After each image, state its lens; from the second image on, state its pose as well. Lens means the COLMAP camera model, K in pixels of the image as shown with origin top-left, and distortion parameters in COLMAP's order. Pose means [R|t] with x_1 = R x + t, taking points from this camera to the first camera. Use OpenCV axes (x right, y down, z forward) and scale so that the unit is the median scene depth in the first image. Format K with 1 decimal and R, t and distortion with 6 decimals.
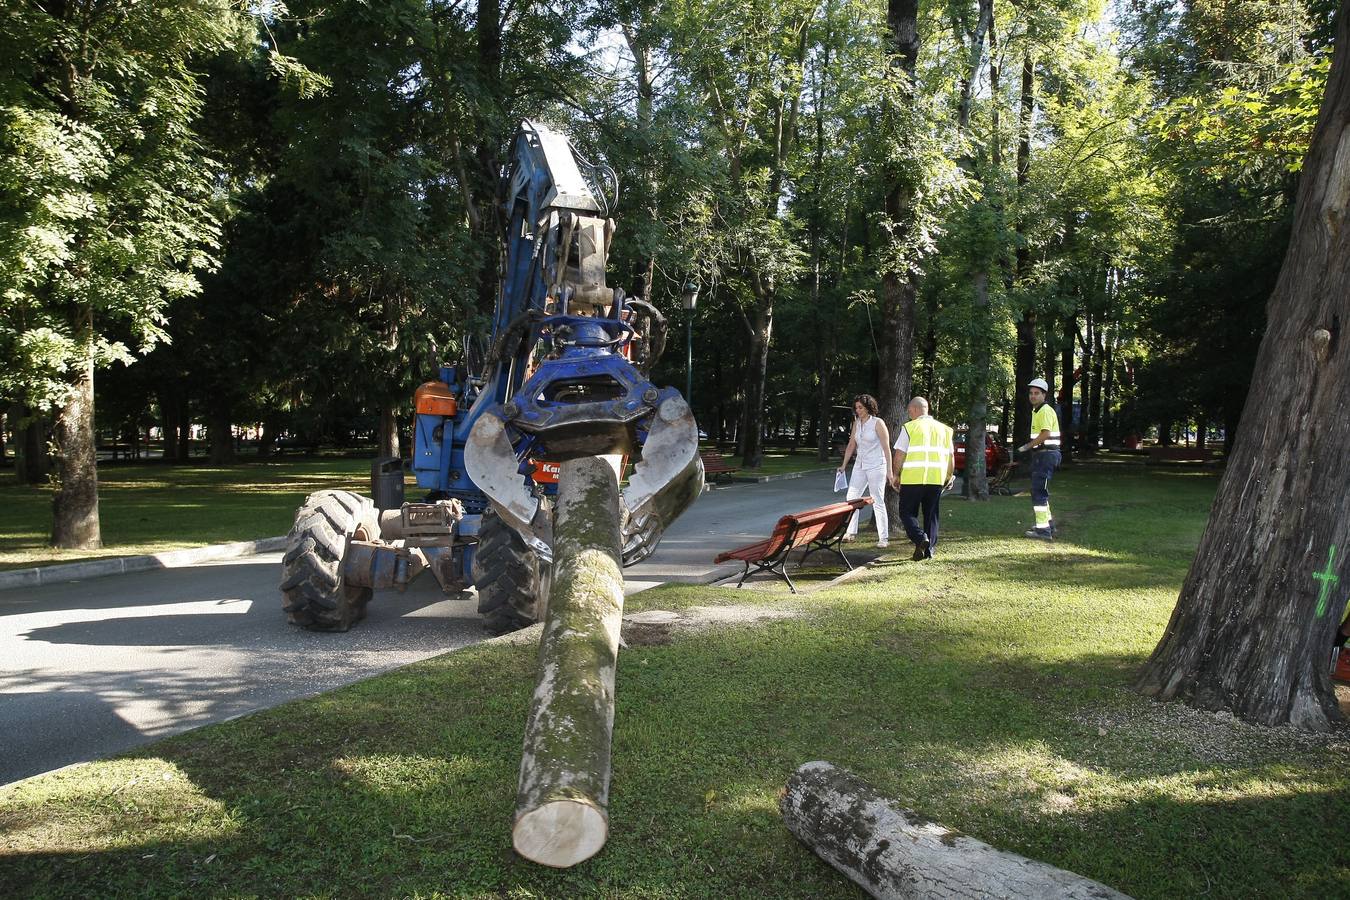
lens RADIAL K [[946.4, 0, 672.0], [0, 946.4, 444.1], [0, 0, 1]] dist [-0.071462, 0.047159]
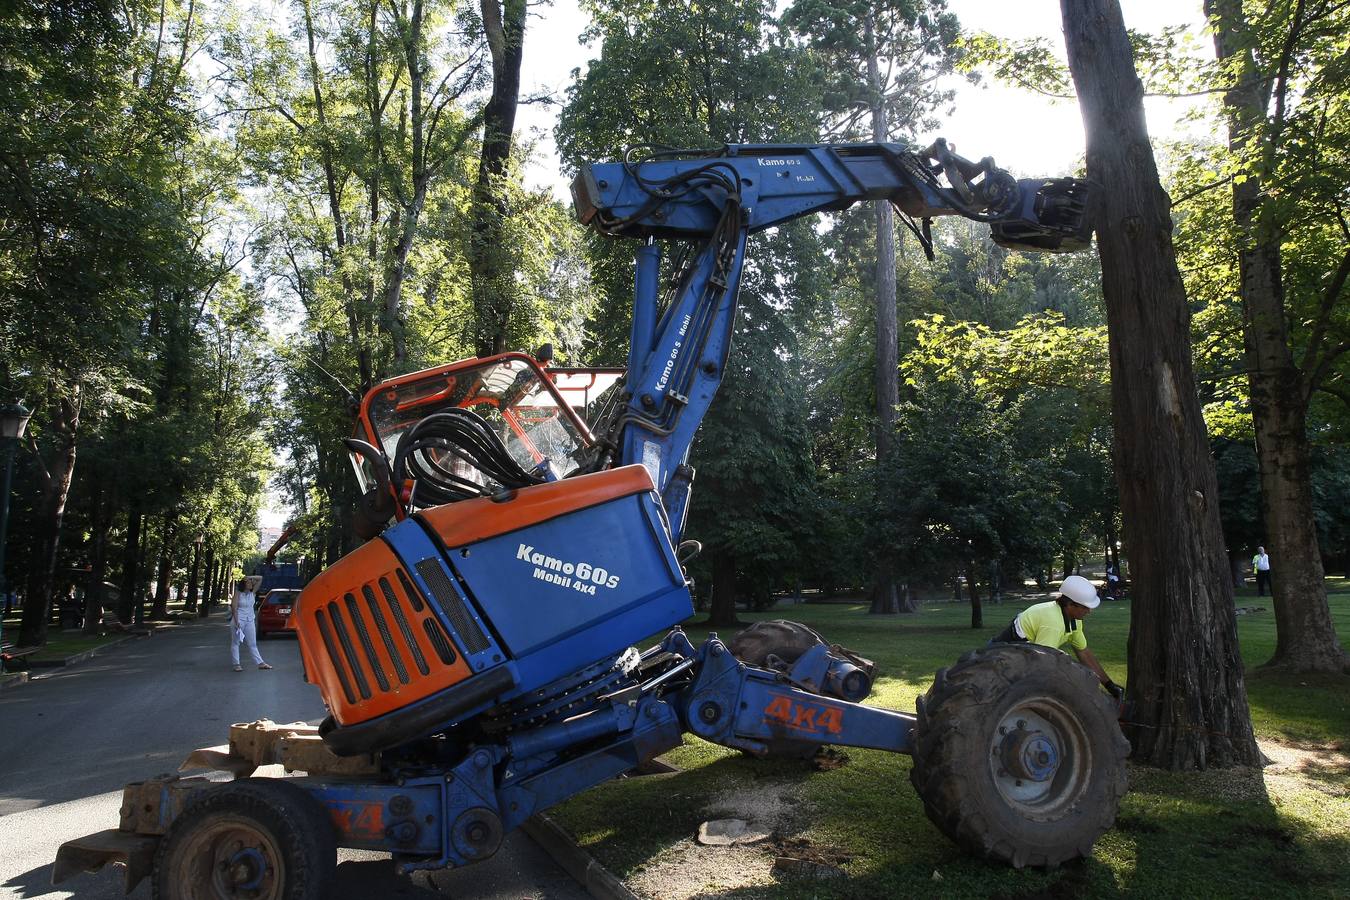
lens RADIAL K [[851.6, 0, 703.0], [0, 851.6, 438.9], [0, 0, 1]] dist [-0.054045, 0.019116]
pose [[0.596423, 0.102446, 0.796106, -0.421916], [0.051291, 0.984930, -0.165170, -0.010550], [-0.801030, 0.139344, 0.582181, 0.402163]]
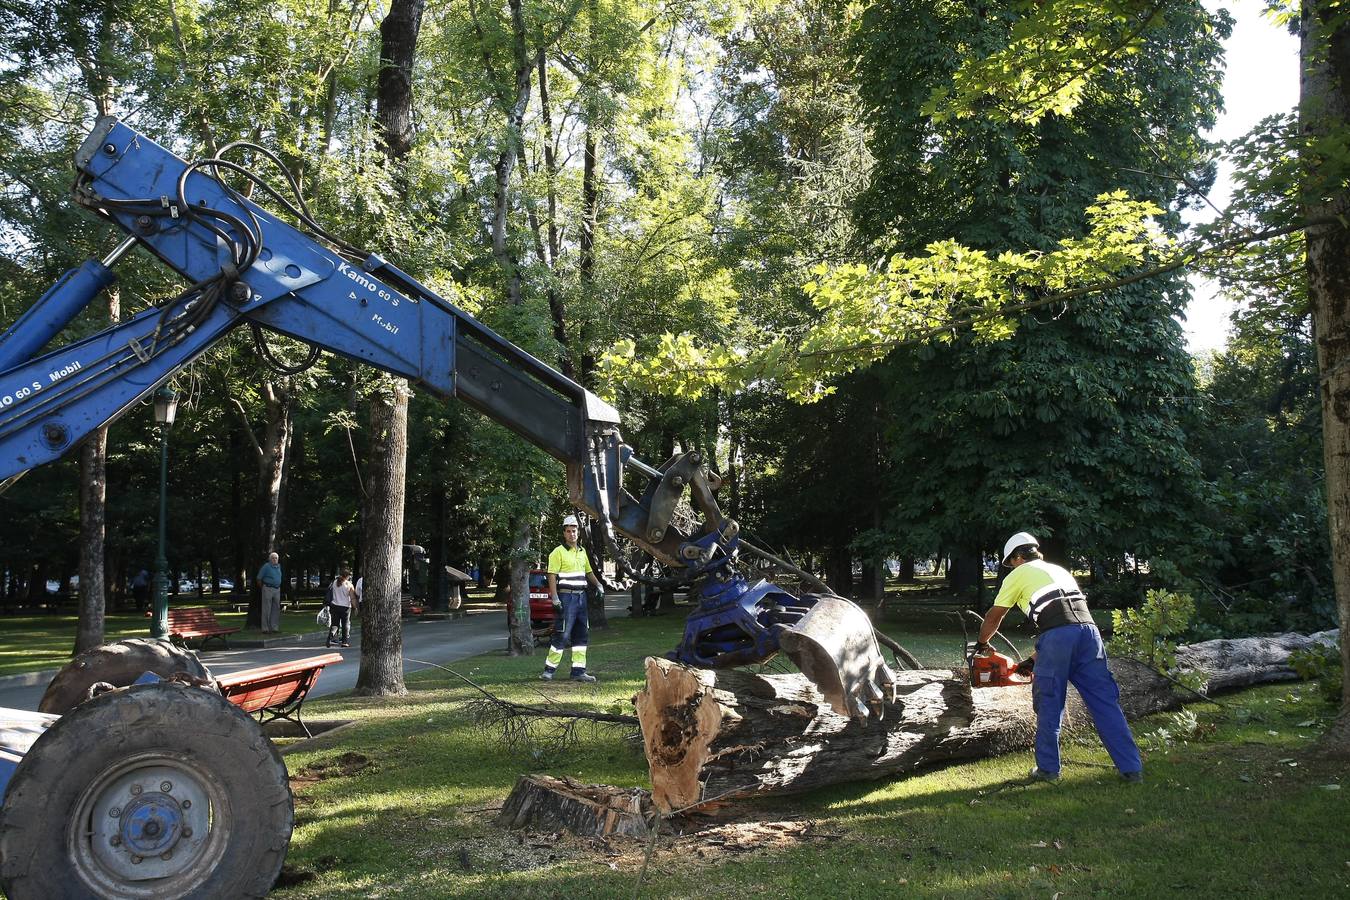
lens RADIAL K [[1255.0, 0, 673.4], [0, 1255.0, 440.6], [0, 0, 1]] dist [-0.008378, 0.000000]
pose [[0.932303, 0.010450, 0.361527, 0.089007], [0.033180, 0.992896, -0.114265, 0.004632], [-0.360153, 0.118525, 0.925333, -0.210585]]
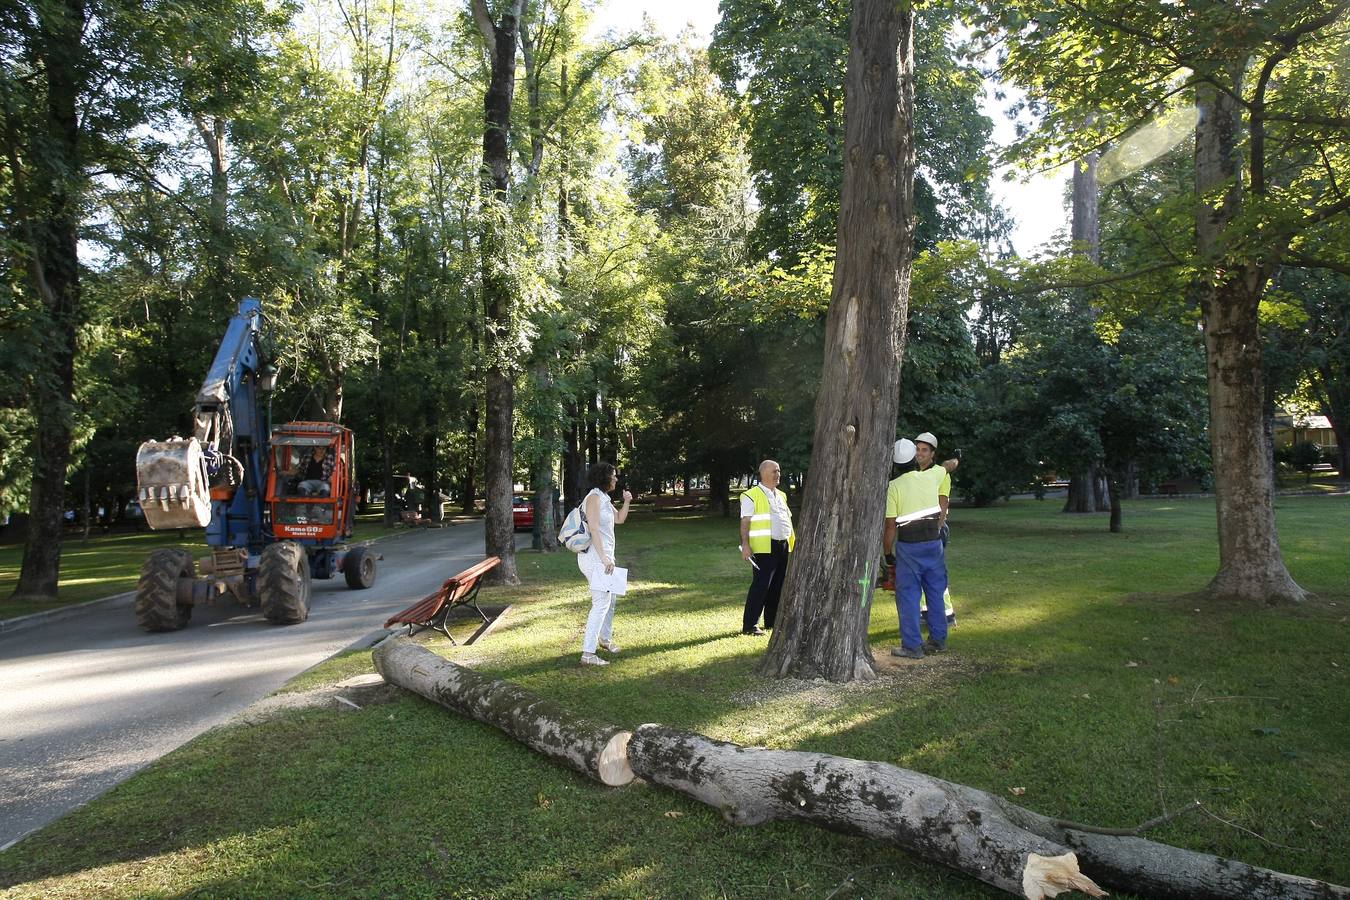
lens RADIAL K [[851.6, 0, 686.6], [0, 851.6, 443.6], [0, 0, 1]] dist [-0.054045, 0.019116]
pose [[0.861703, -0.022729, 0.506904, -0.133919], [0.058985, 0.996710, -0.055579, -0.013795], [-0.503973, 0.077792, 0.860209, -0.053721]]
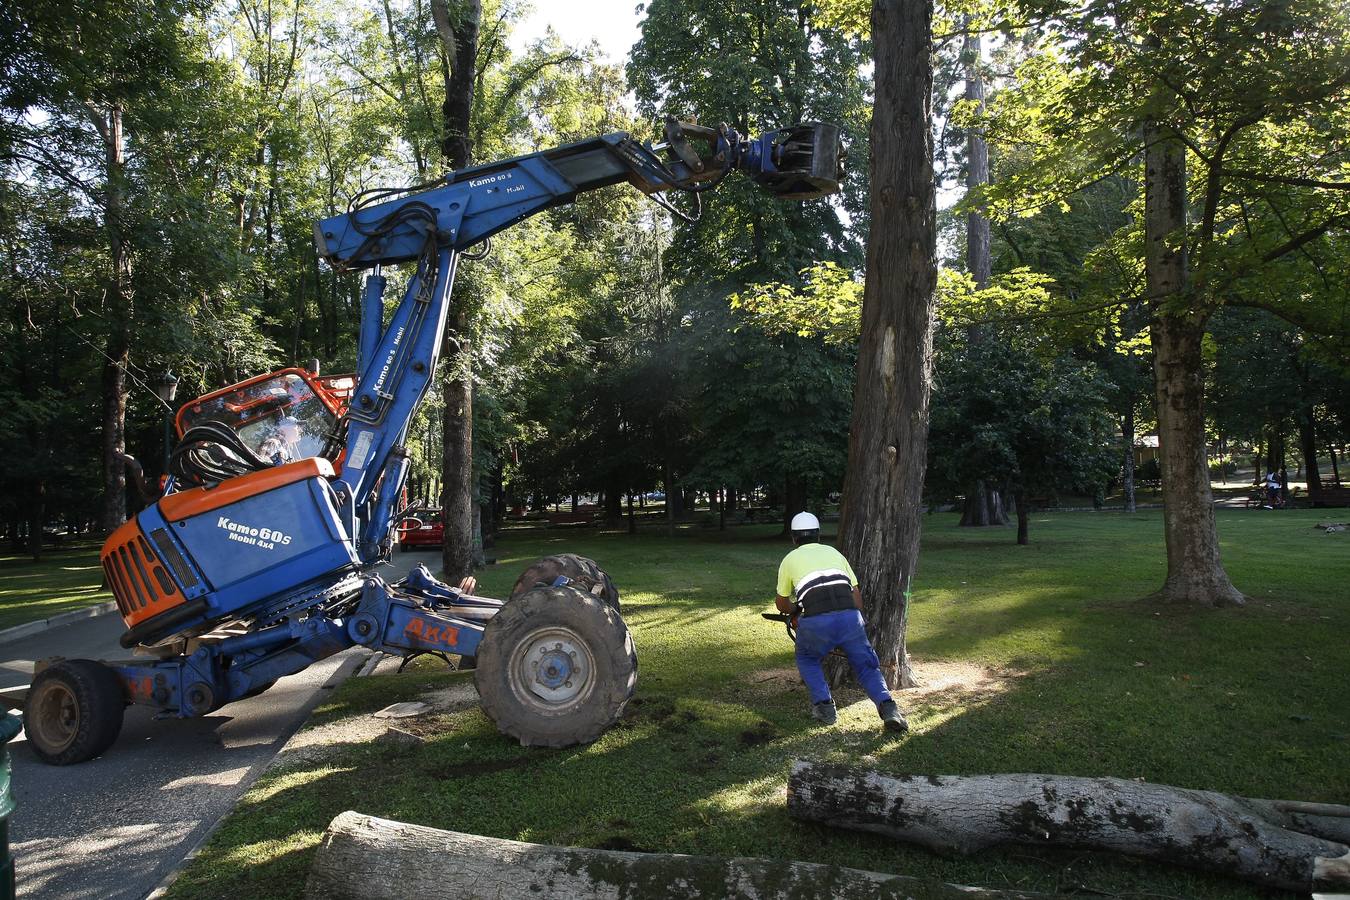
lens RADIAL K [[851.6, 0, 686.4], [0, 851.6, 442.8], [0, 0, 1]] dist [-0.054045, 0.019116]
pose [[0.774810, -0.008441, 0.632138, -0.267089], [0.063010, 0.995963, -0.063932, -0.026162], [-0.629046, 0.089366, 0.772214, 0.020151]]
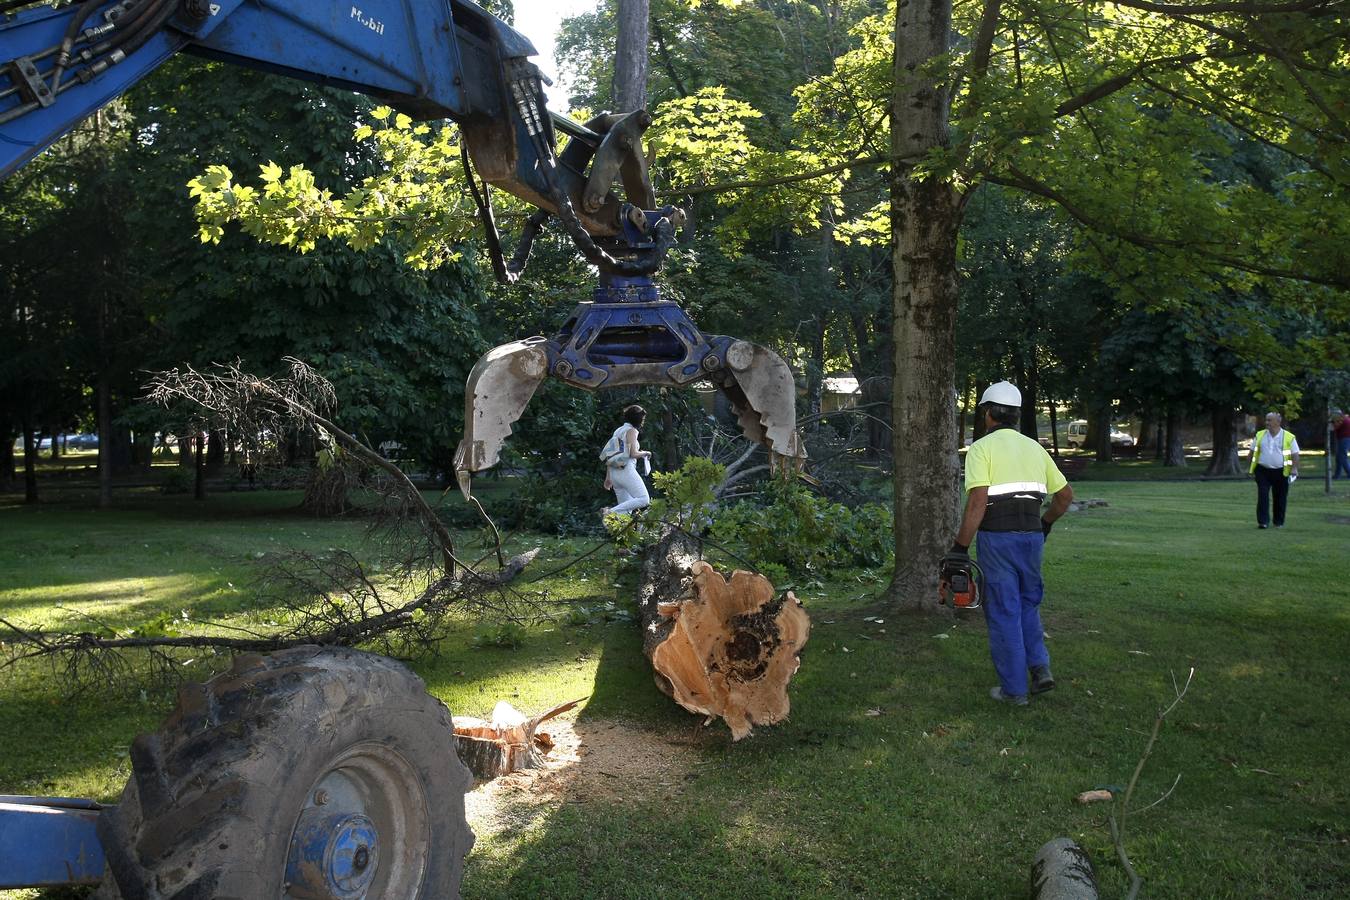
lens RADIAL K [[1294.8, 0, 720.4], [0, 1294.8, 439.3], [0, 0, 1]] dist [-0.061132, 0.000000]
pose [[0.448525, -0.021917, 0.893501, -0.176905], [0.032111, 0.999449, 0.008396, -0.017111], [-0.893193, 0.024925, 0.448982, 0.103531]]
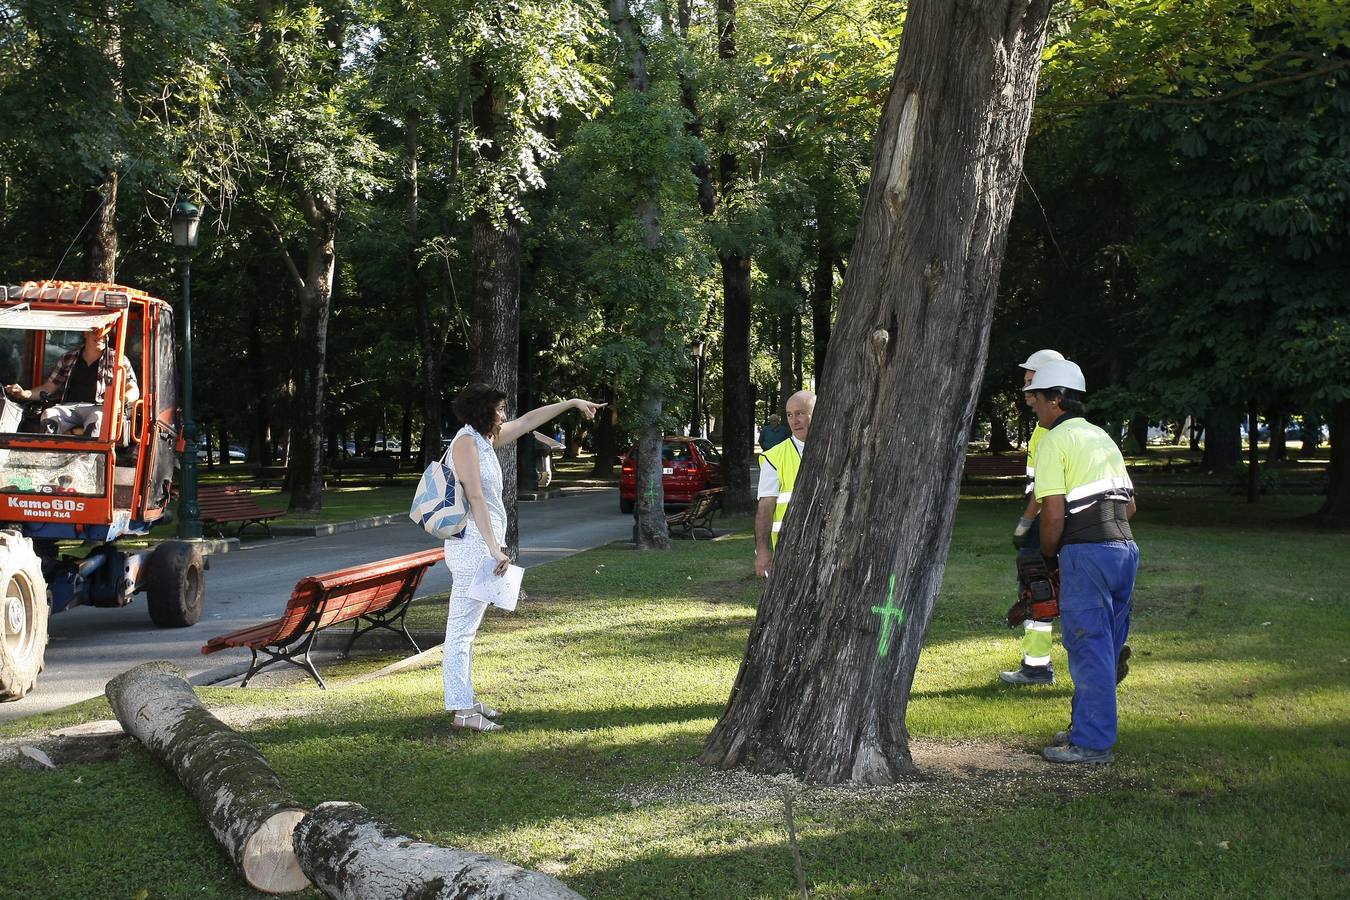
lens RADIAL K [[1680.9, 0, 682.8], [0, 1680.9, 429.3], [0, 0, 1]] dist [0.010995, 0.000000]
pose [[0.957653, -0.021607, 0.287114, 0.029719], [0.027764, 0.999463, -0.017392, -0.003279], [-0.286584, 0.024627, 0.957738, -0.227693]]
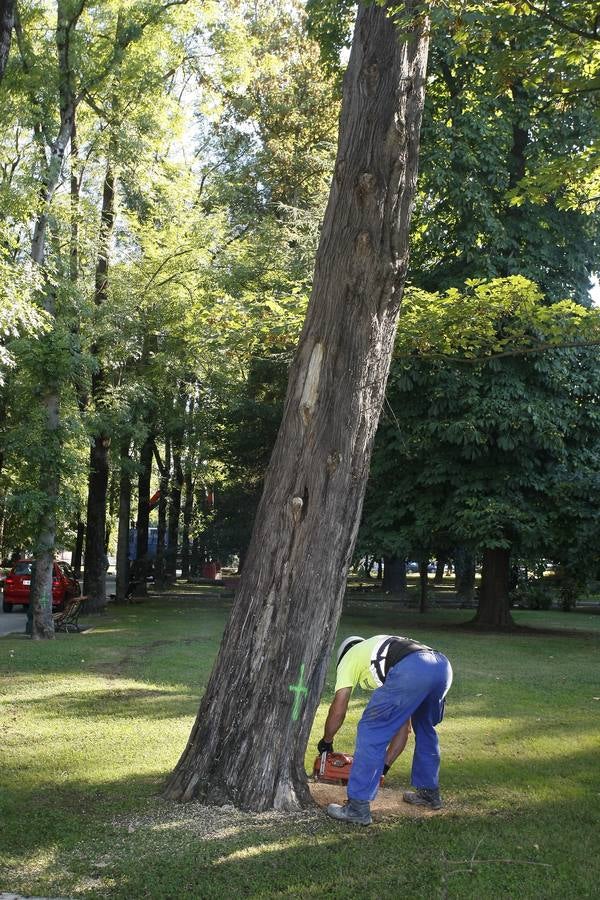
lens RADIAL K [[1120.6, 0, 307.7], [0, 1120.6, 449.7], [0, 0, 1]] dist [0.010995, 0.000000]
pose [[0.857813, 0.054529, 0.511060, -0.048479], [0.001521, 0.994082, -0.108620, -0.008958], [-0.513959, 0.093953, 0.852654, -0.177857]]
